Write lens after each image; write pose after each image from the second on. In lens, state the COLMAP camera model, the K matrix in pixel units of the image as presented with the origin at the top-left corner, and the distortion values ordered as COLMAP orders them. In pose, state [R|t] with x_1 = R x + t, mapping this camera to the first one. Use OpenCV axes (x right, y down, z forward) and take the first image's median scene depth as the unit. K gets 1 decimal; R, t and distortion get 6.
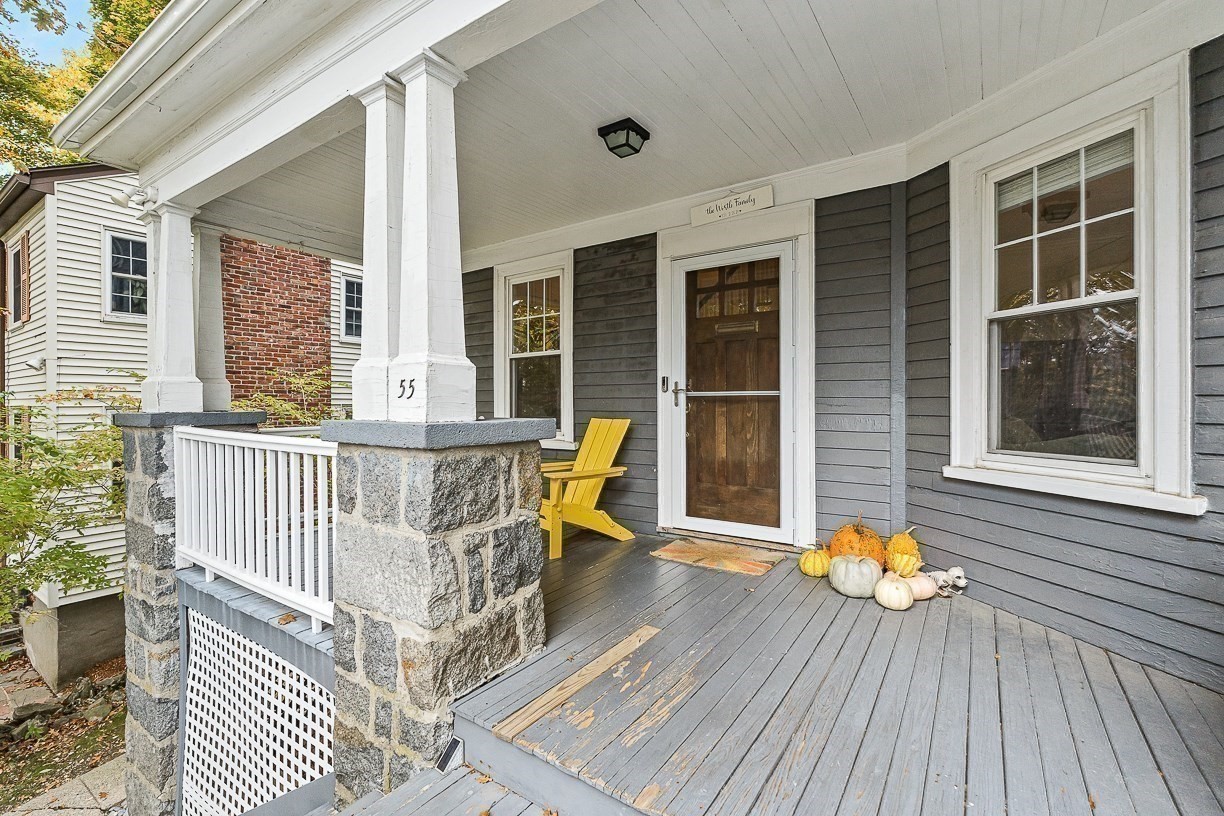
lens RADIAL K [[540.0, 0, 611.9], [0, 540.0, 401.9], [0, 0, 1]] dist [-0.001760, -0.000183]
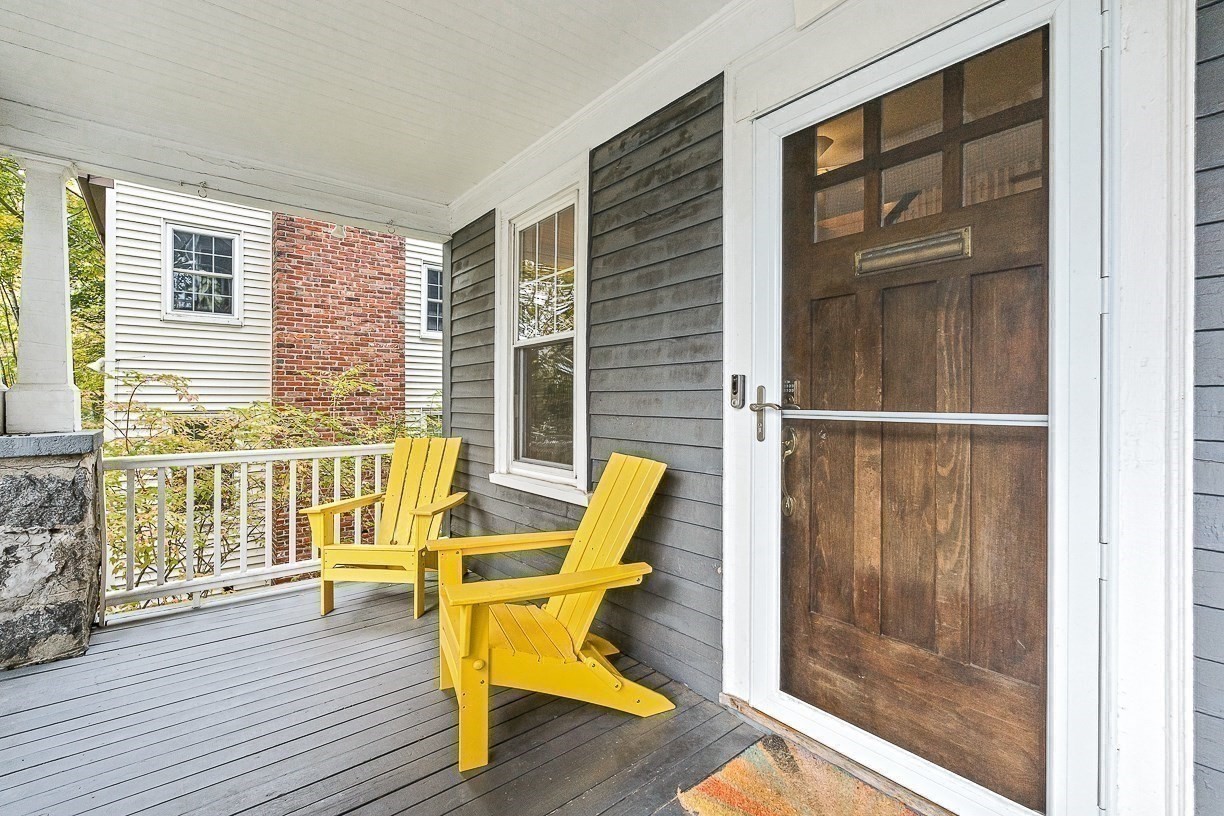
lens RADIAL K [[540.0, 0, 611.9], [0, 540.0, 401.9], [0, 0, 1]] dist [-0.001760, -0.000183]
pose [[0.959219, 0.005862, -0.282604, 0.122908], [-0.004565, 0.999976, 0.005245, -0.025024], [0.282628, -0.003741, 0.959222, 0.513175]]
